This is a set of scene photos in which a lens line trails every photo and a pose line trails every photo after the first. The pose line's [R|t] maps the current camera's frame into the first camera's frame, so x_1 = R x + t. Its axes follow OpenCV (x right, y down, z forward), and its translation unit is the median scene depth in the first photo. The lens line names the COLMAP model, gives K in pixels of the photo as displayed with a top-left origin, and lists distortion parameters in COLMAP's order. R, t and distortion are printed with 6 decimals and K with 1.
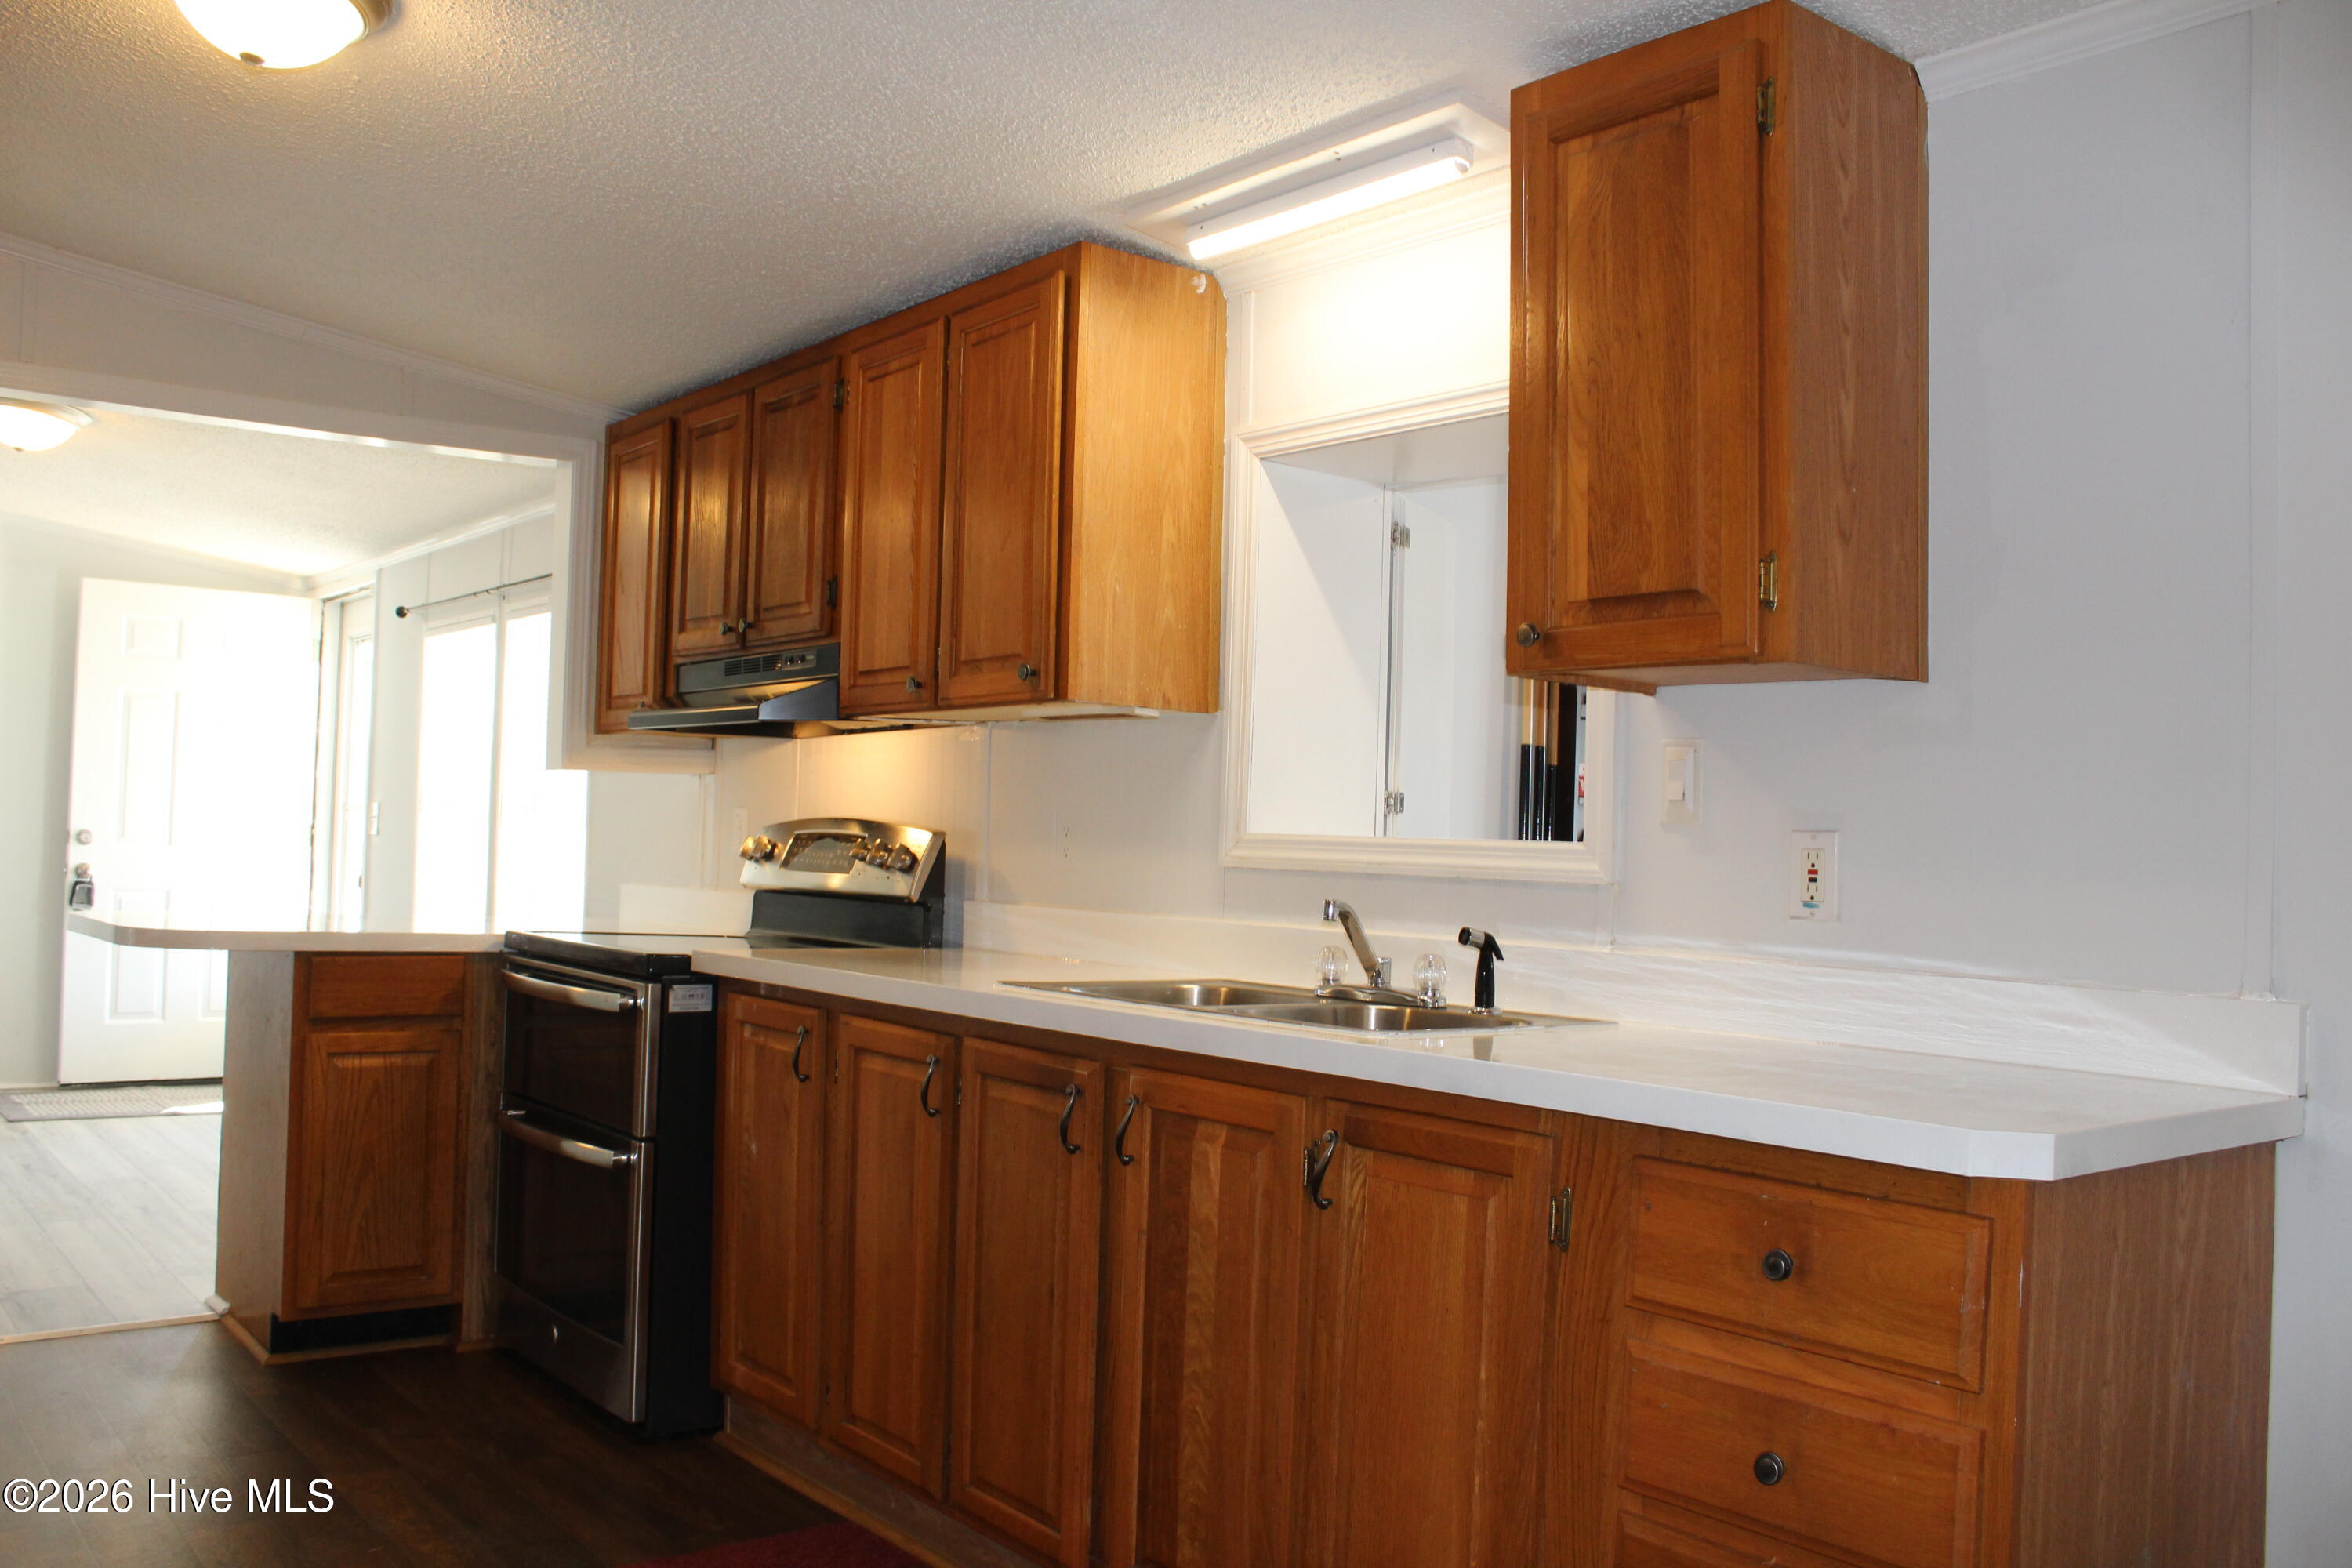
lens RADIAL K [[1948.6, 0, 1151.5], [0, 1948.6, 777.3], [0, 0, 1]] dist [-0.168948, 0.148524]
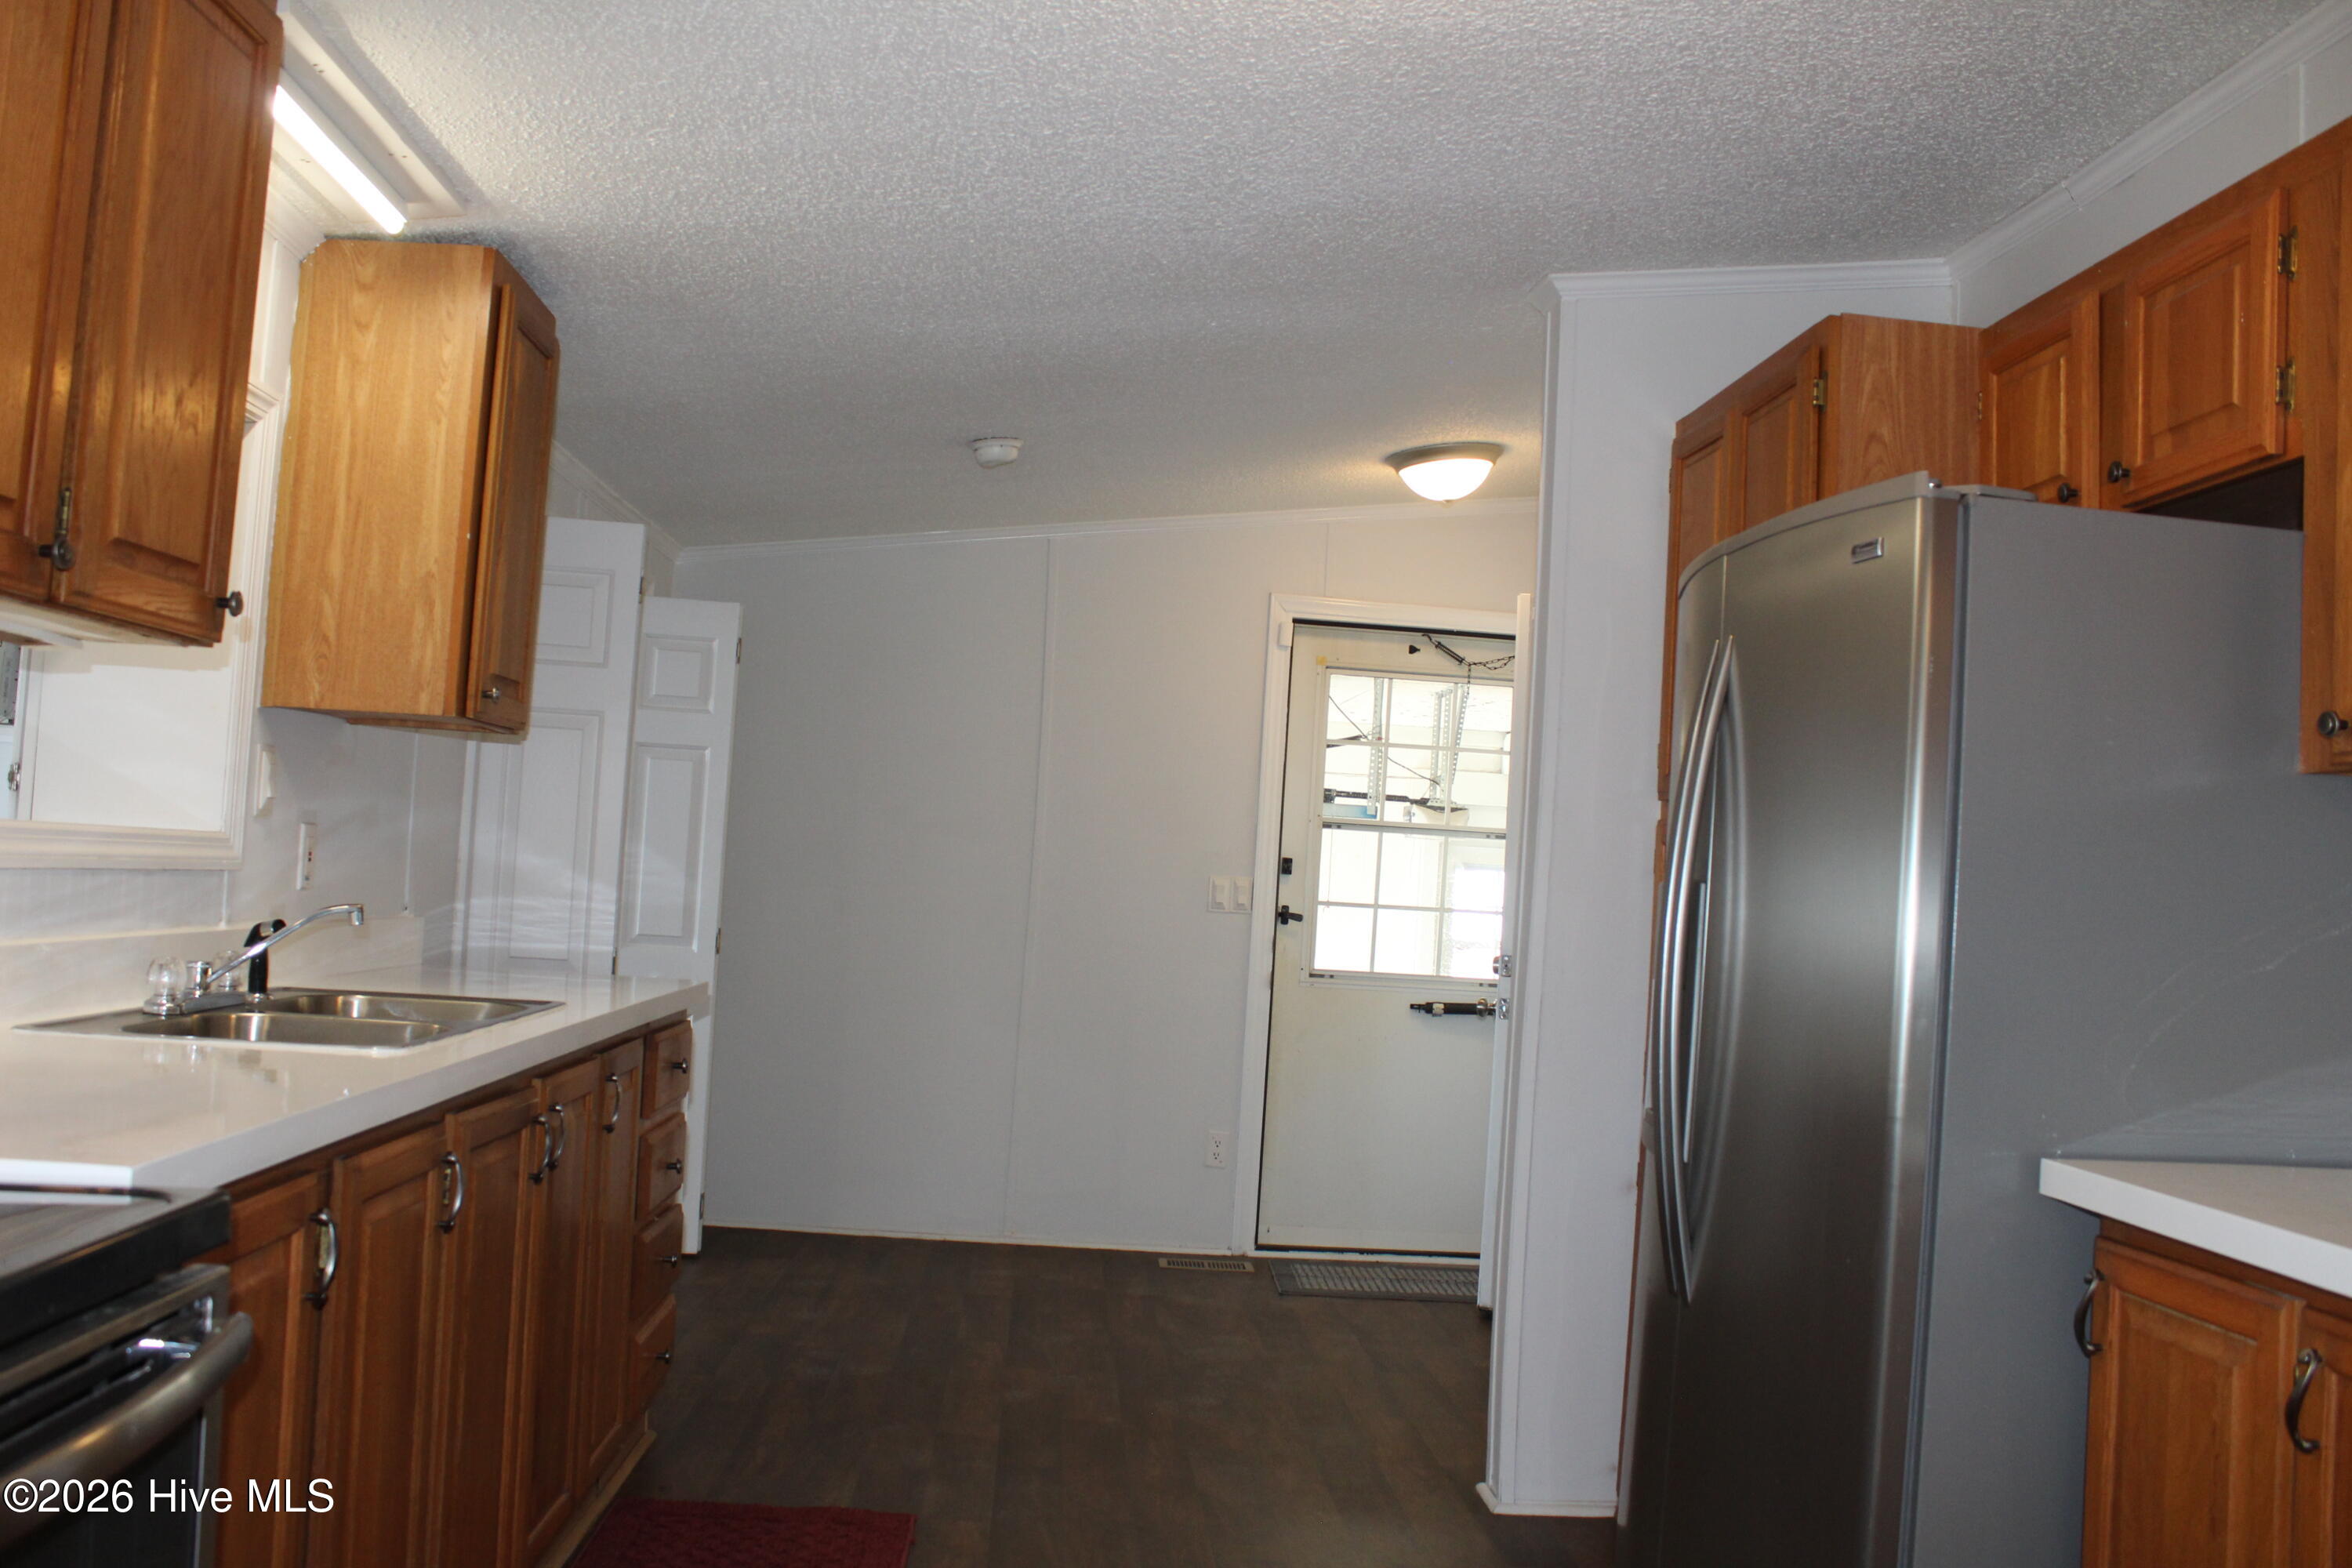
lens RADIAL K [[1948.6, 0, 1151.5], [0, 1948.6, 777.3], [0, 0, 1]] dist [-0.168948, 0.148524]
pose [[-0.814678, -0.045486, 0.578127, -0.687354], [-0.098453, 0.993296, -0.060586, 0.013120], [-0.571496, -0.106276, -0.813694, 1.316526]]
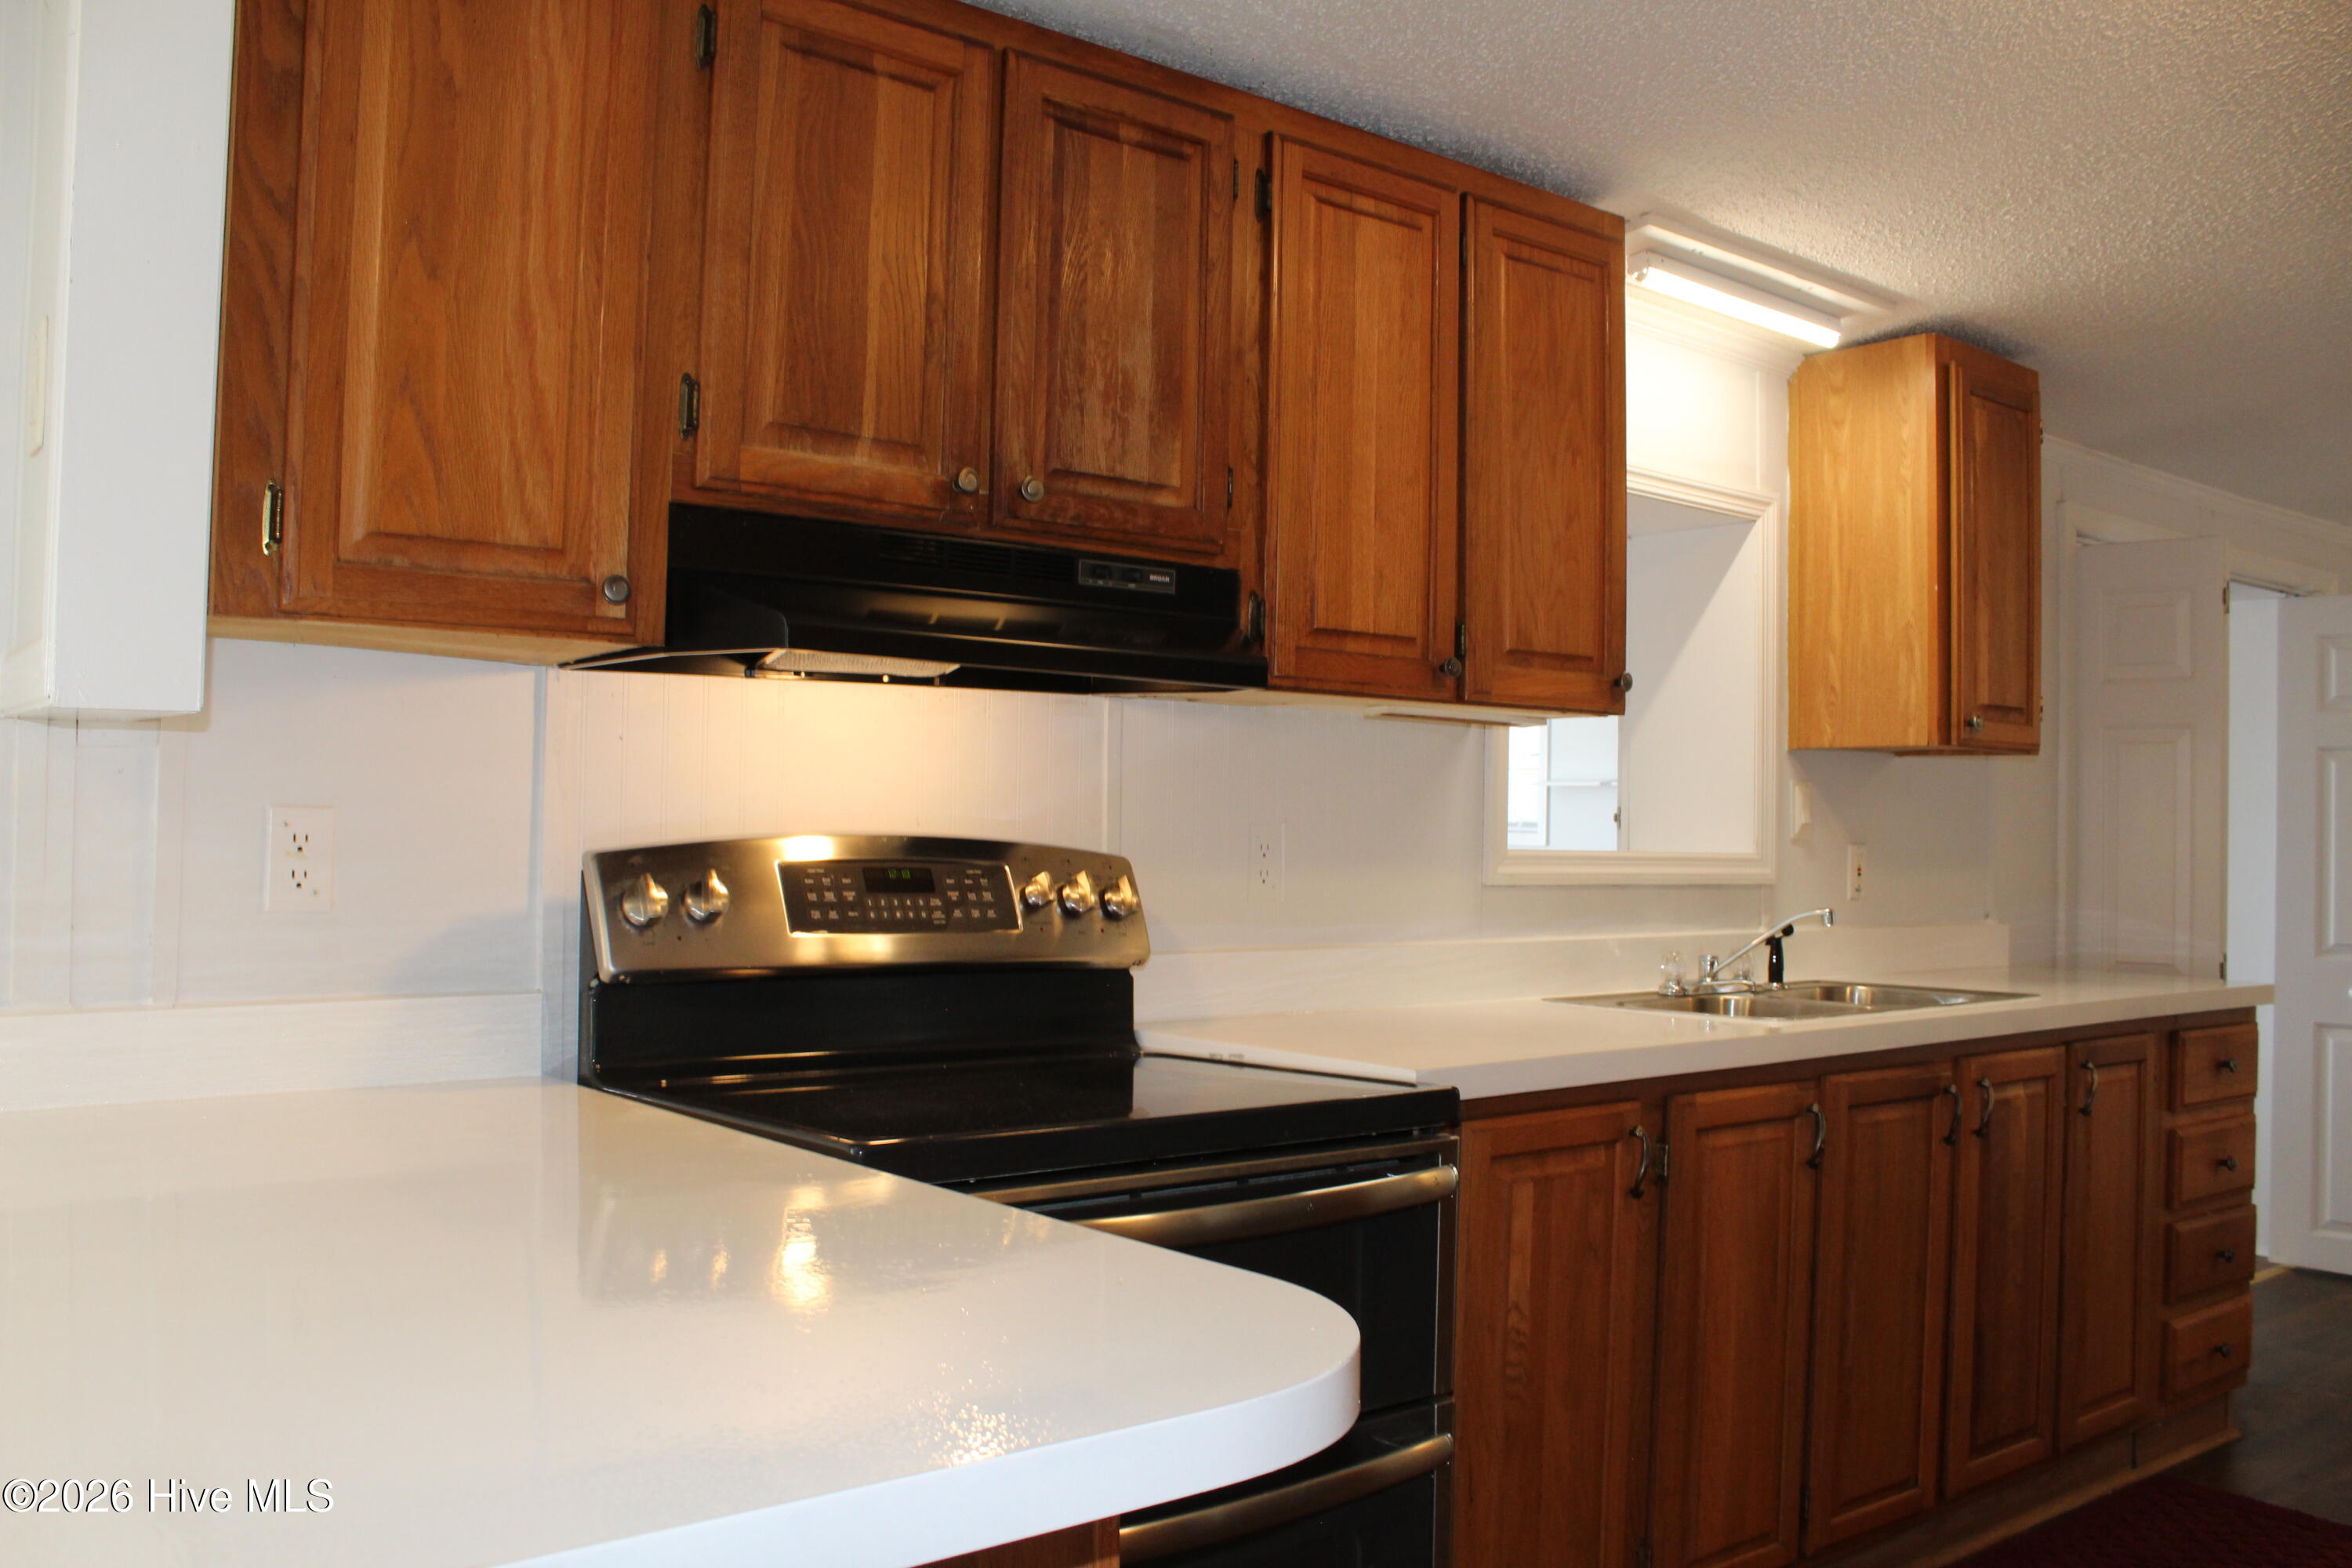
lens RADIAL K [[1948.6, 0, 1151.5], [0, 1948.6, 777.3], [0, 0, 1]] dist [-0.168948, 0.148524]
pose [[0.011171, -0.004135, 0.999929, -0.940654], [-0.053956, 0.998532, 0.004732, -0.002570], [-0.998481, -0.054005, 0.010931, 1.184068]]
